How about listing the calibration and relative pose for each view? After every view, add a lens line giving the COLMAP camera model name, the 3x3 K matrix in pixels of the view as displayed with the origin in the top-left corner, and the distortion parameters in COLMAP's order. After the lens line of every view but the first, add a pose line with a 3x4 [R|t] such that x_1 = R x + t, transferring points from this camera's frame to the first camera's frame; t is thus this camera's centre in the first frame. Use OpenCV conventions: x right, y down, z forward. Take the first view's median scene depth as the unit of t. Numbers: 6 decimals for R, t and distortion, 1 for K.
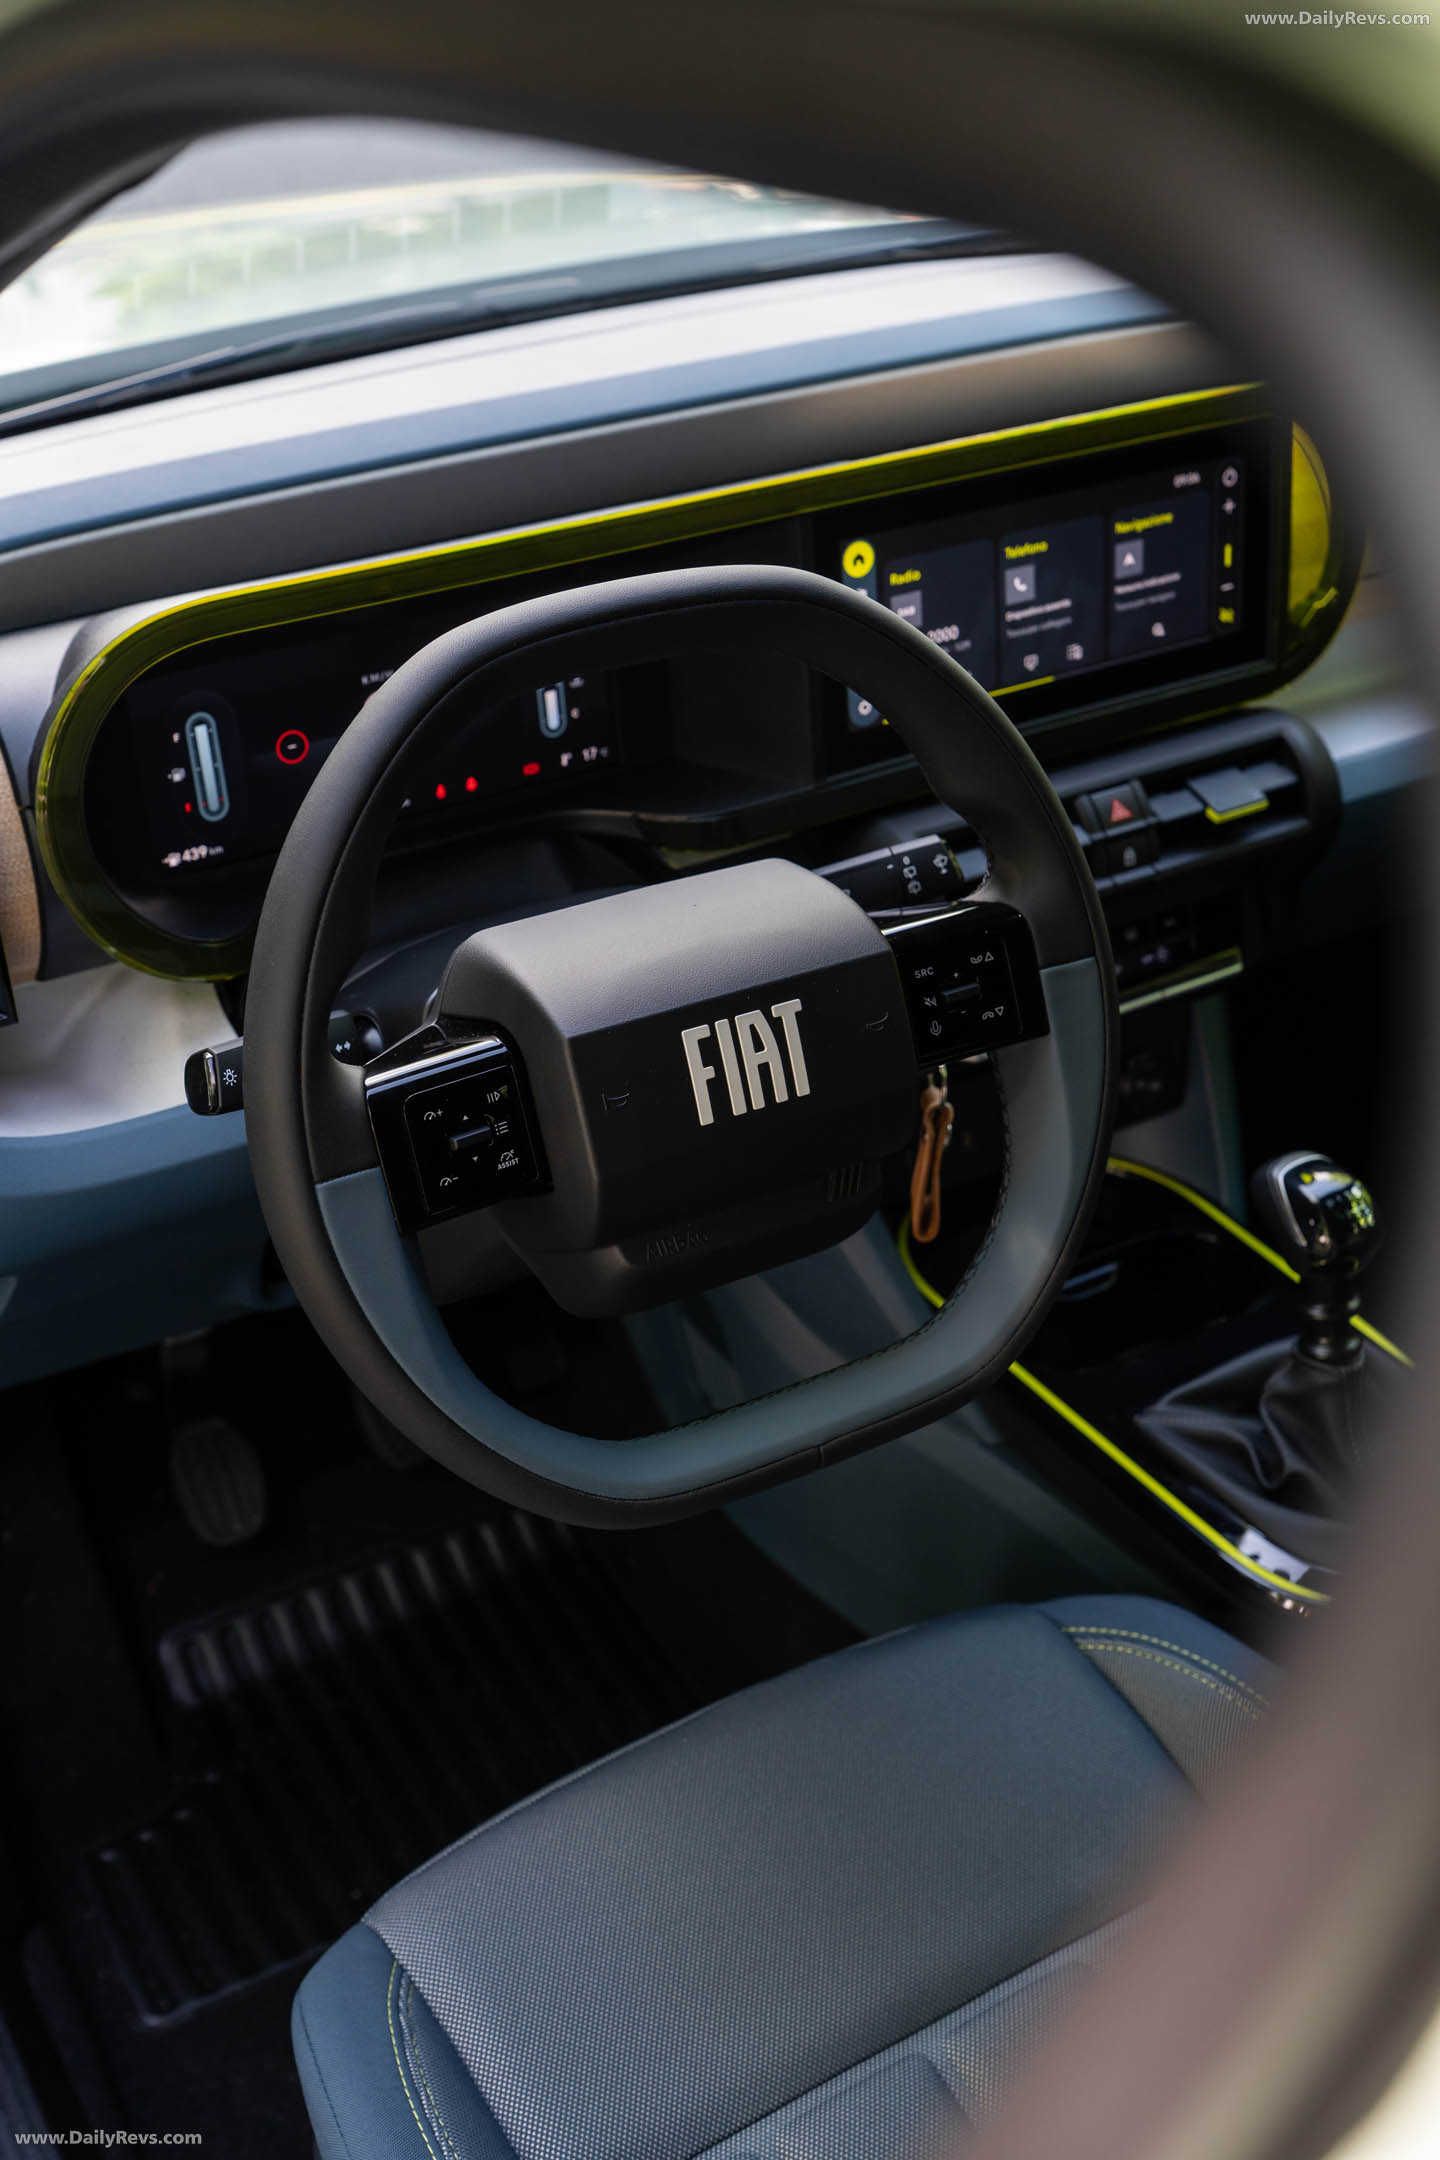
lens RADIAL K [[2478.5, 0, 719.9], [0, 2478.5, 1066.9], [0, 0, 1]] dist [-0.000552, 0.000000]
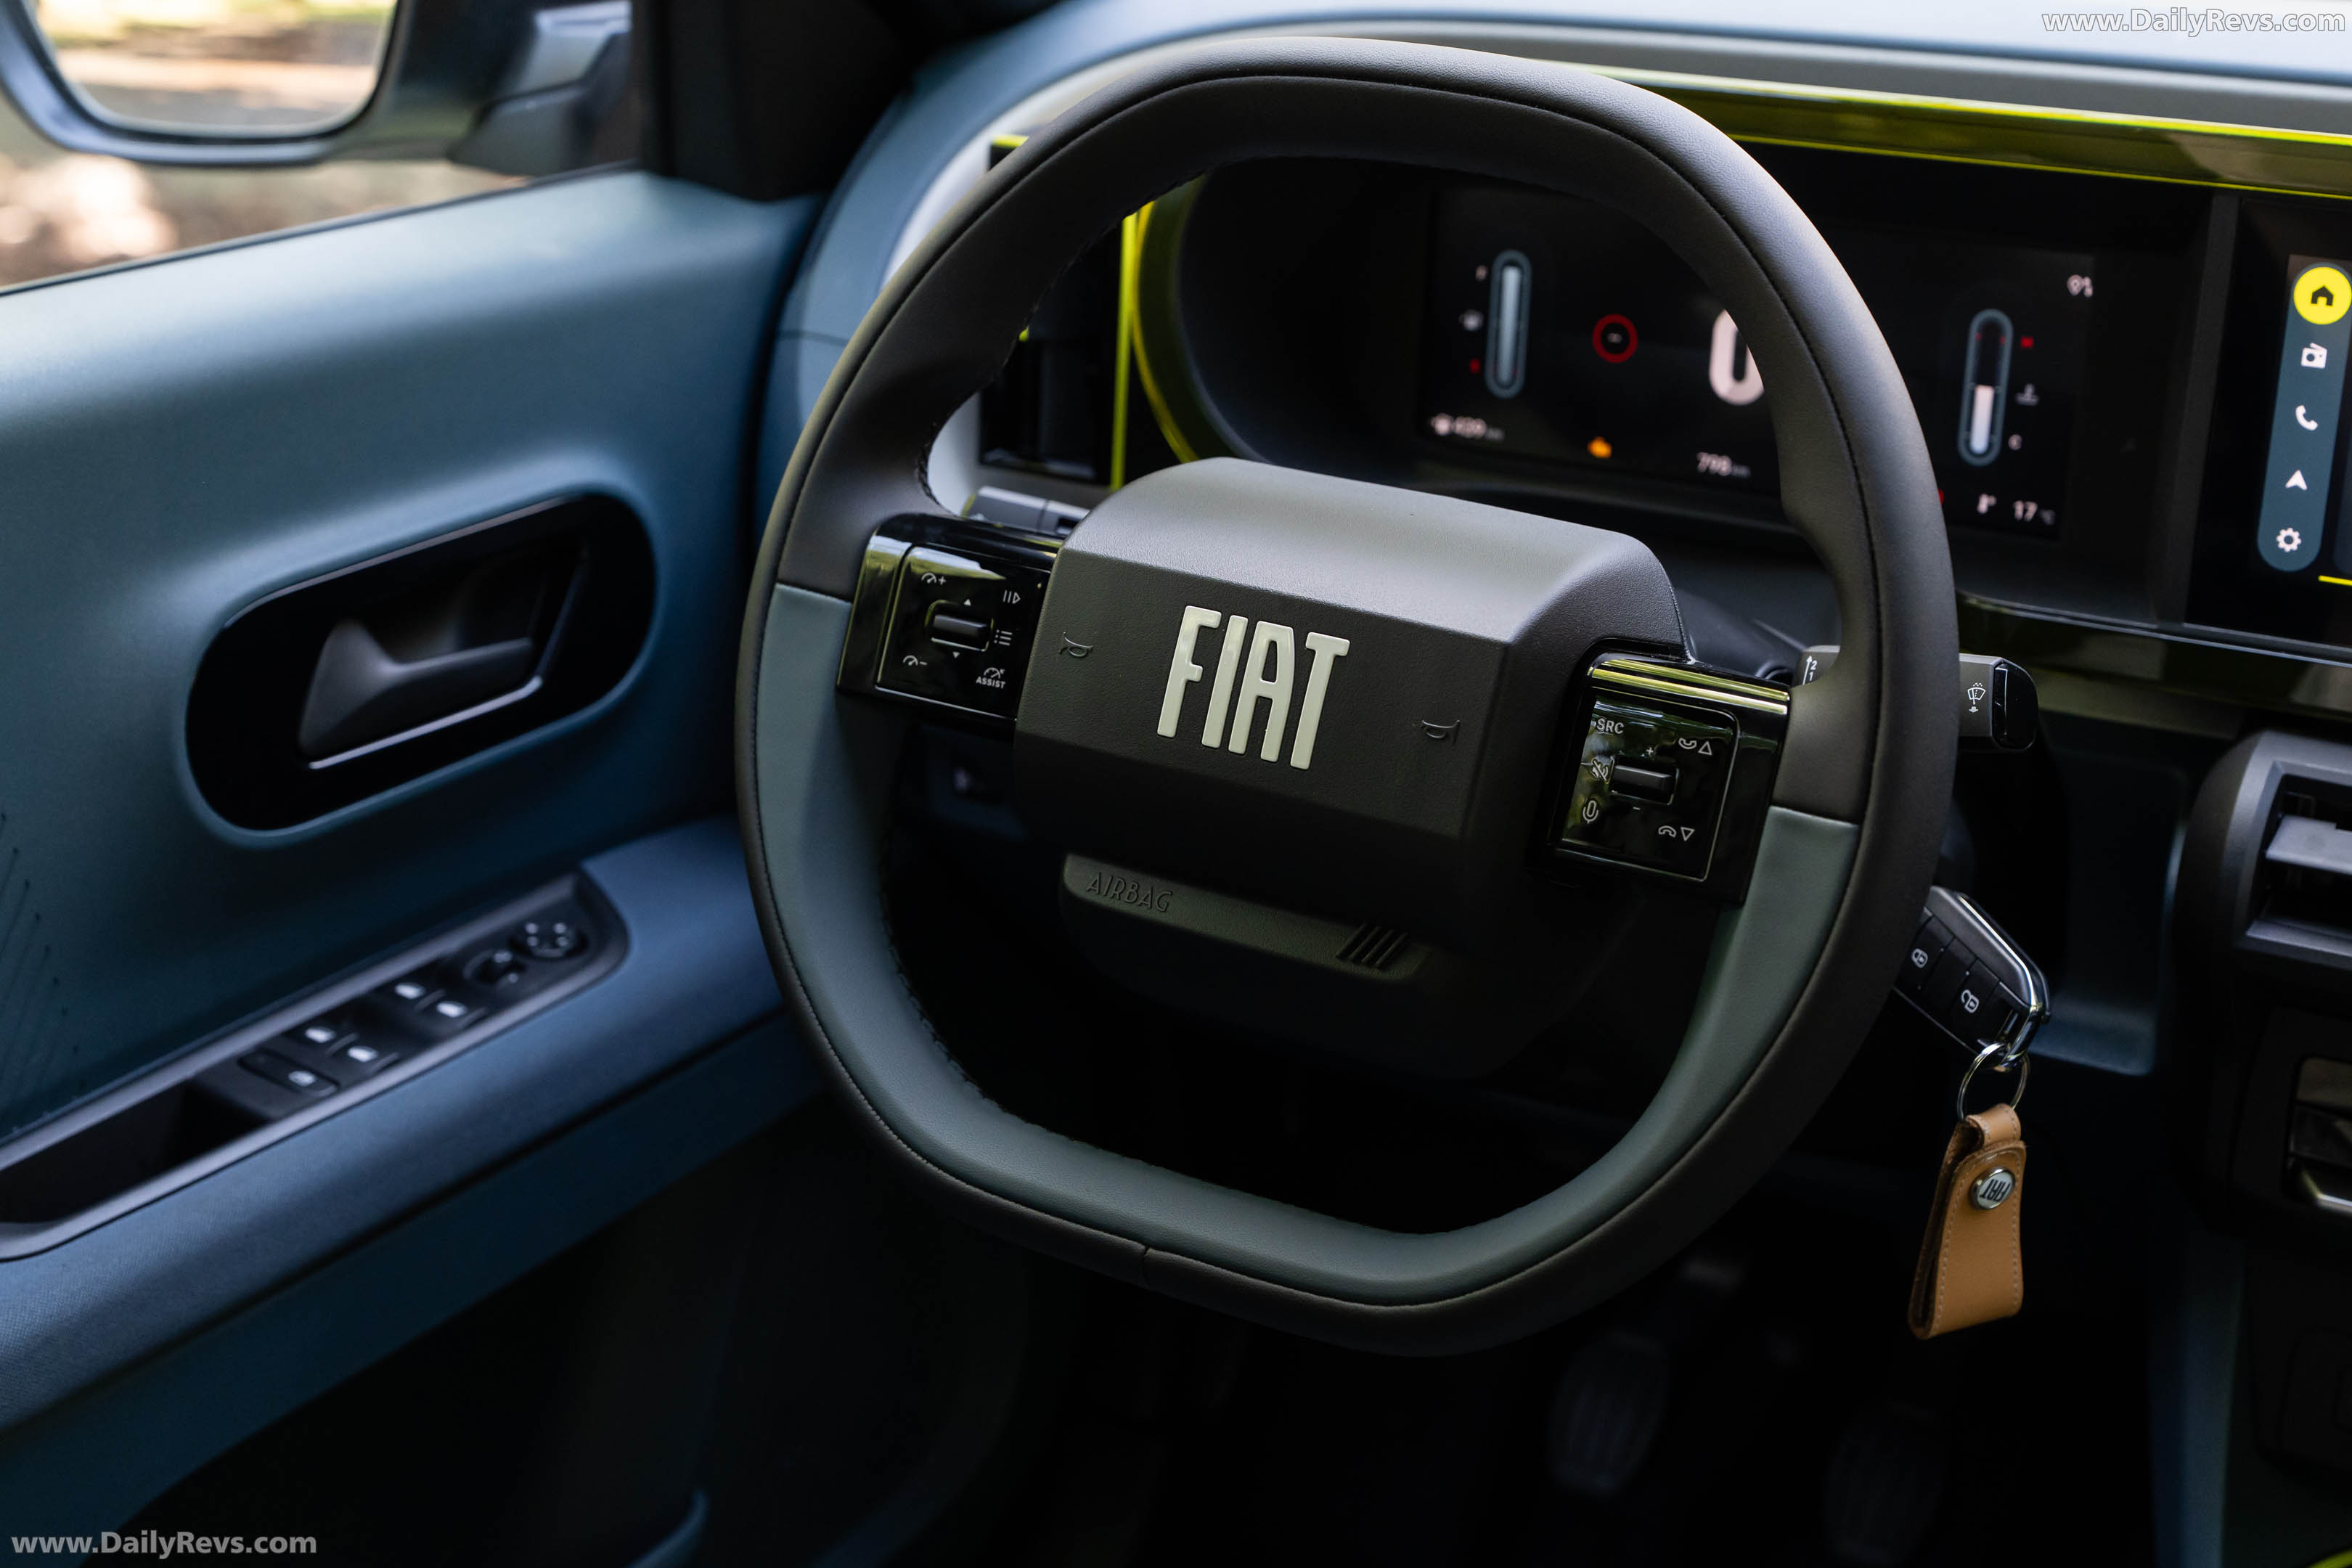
lens RADIAL K [[3531.7, 0, 1170.8], [0, 3531.7, 795.1], [0, 0, 1]] dist [-0.003453, 0.000000]
pose [[0.470433, 0.340162, -0.814237, 0.647796], [-0.455178, 0.884028, 0.106336, -0.055666], [0.755980, 0.320599, 0.570711, 0.310587]]
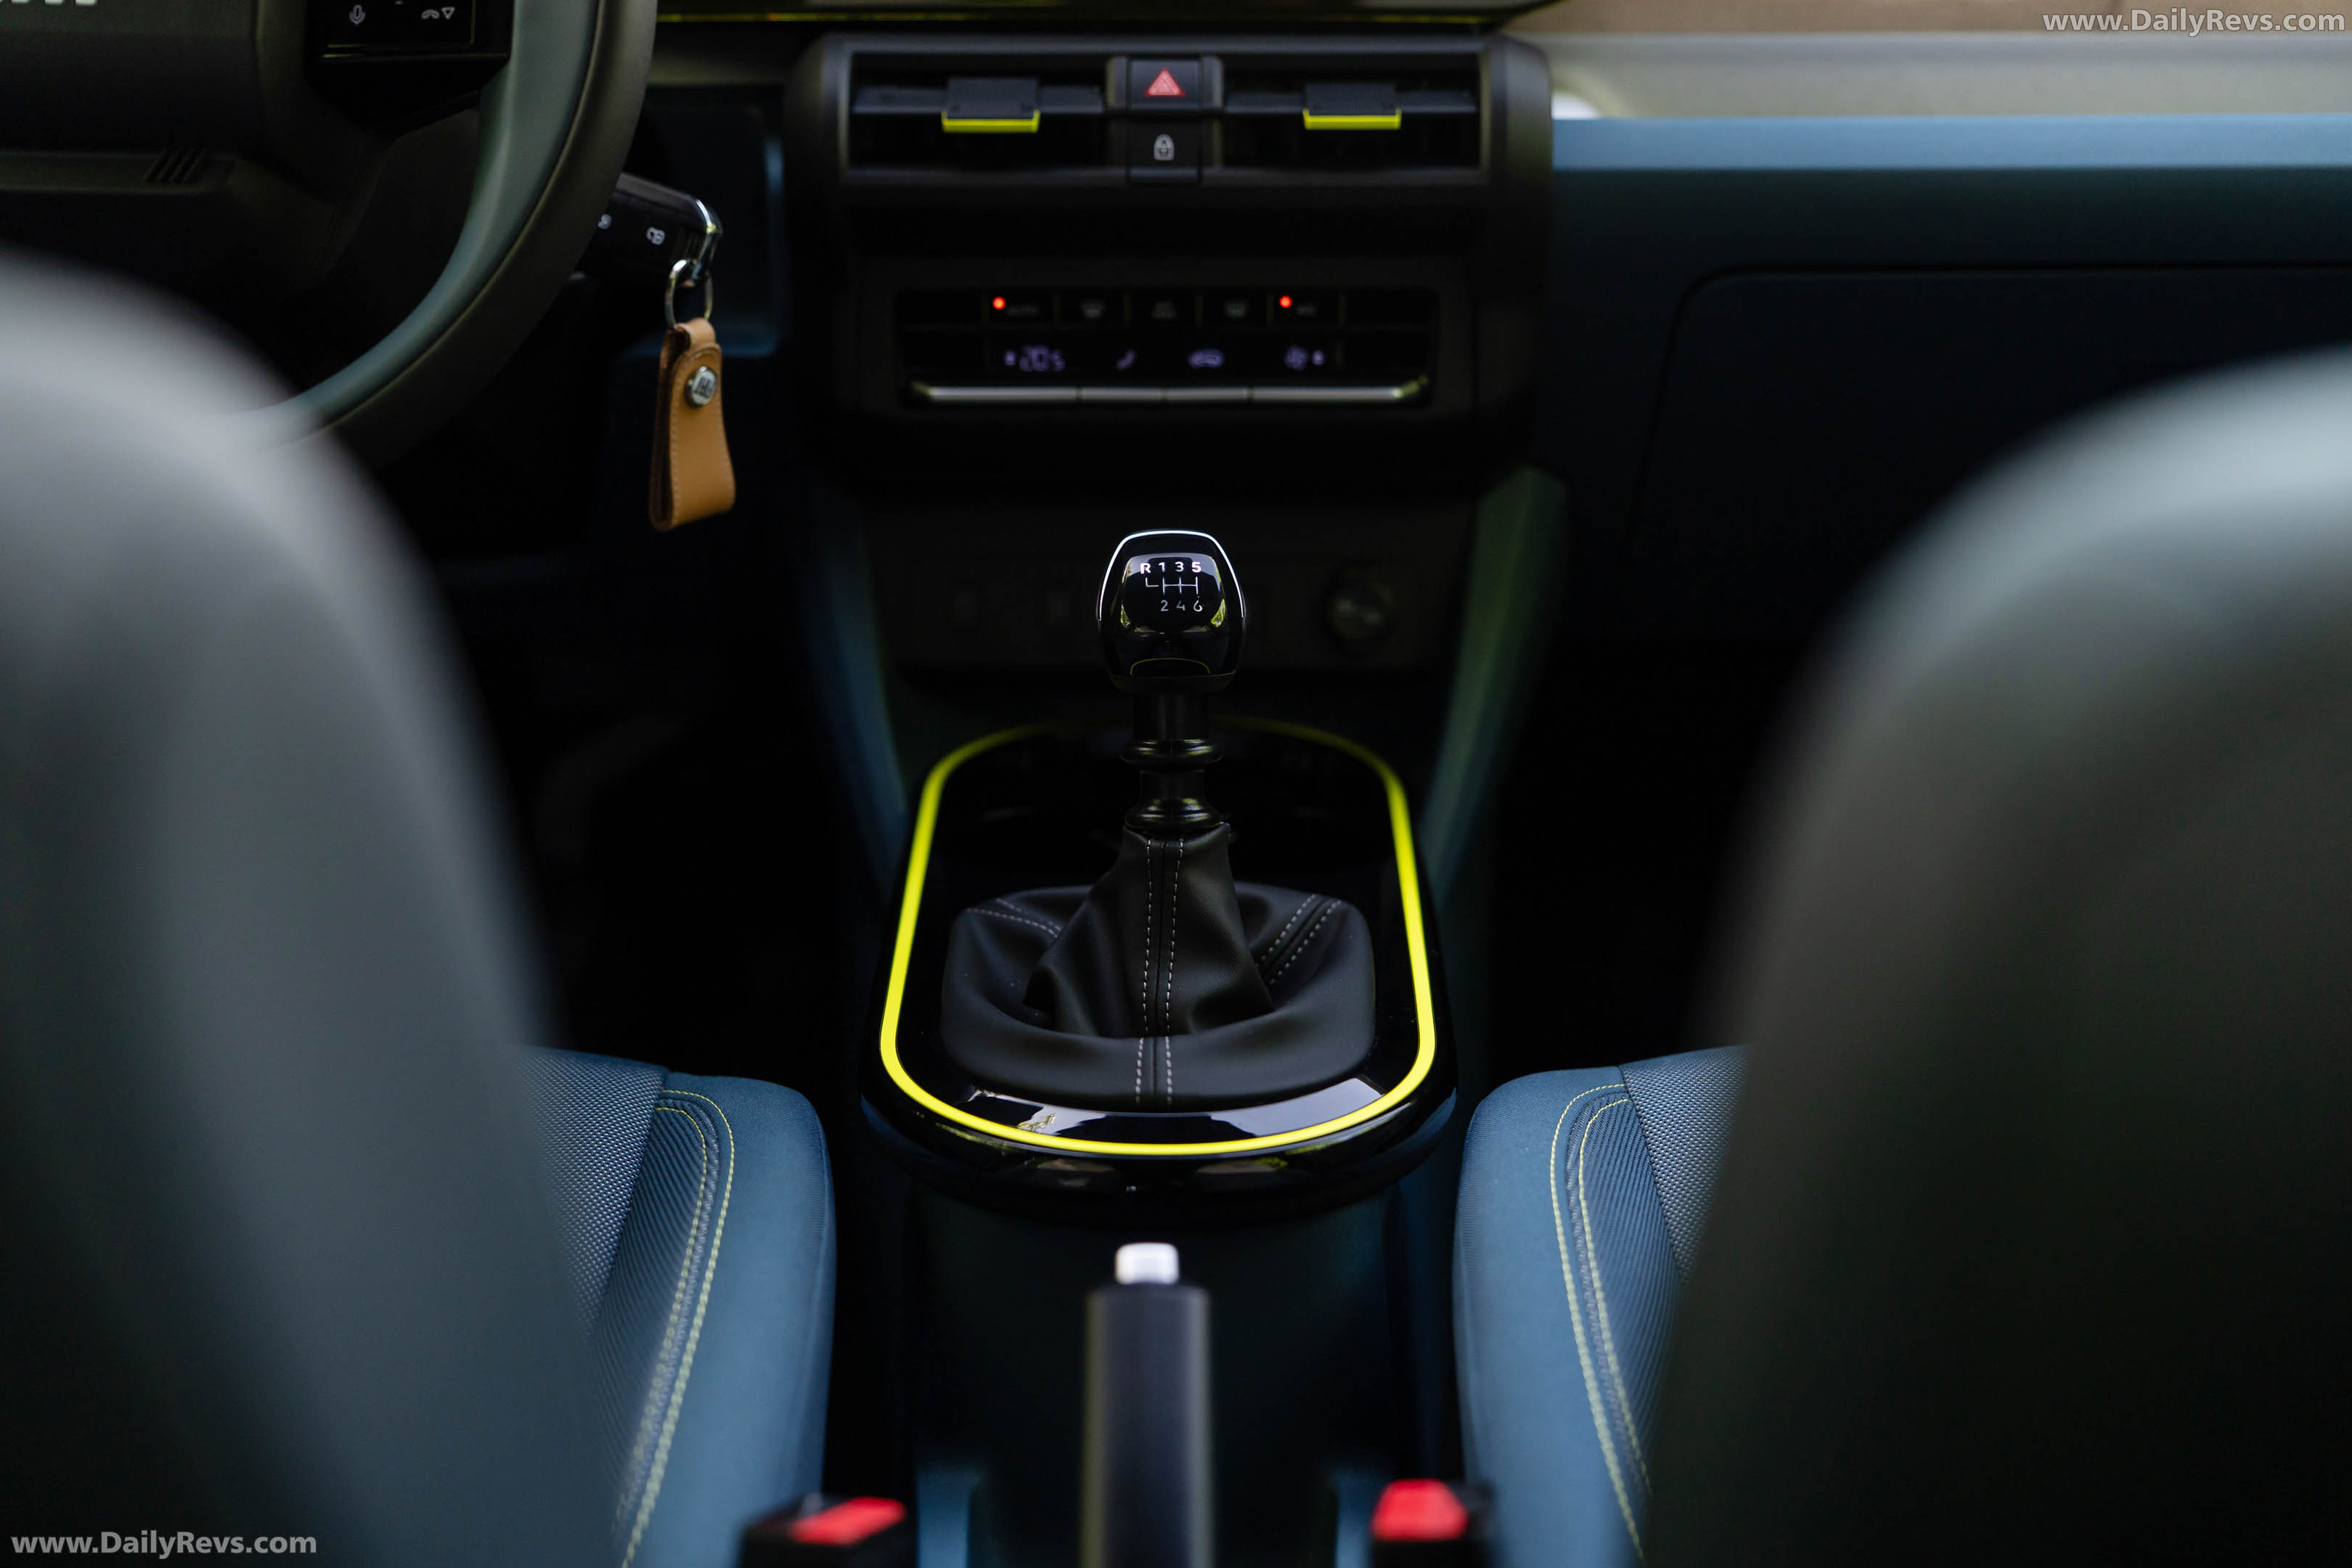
lens RADIAL K [[3055.0, 0, 1157.0], [0, 3055.0, 768.4], [0, 0, 1]] dist [-0.030295, 0.000000]
pose [[0.855882, 0.186001, -0.482566, 0.649325], [-0.281407, 0.950355, -0.132799, 0.213103], [0.433908, 0.249458, 0.865734, 0.285648]]
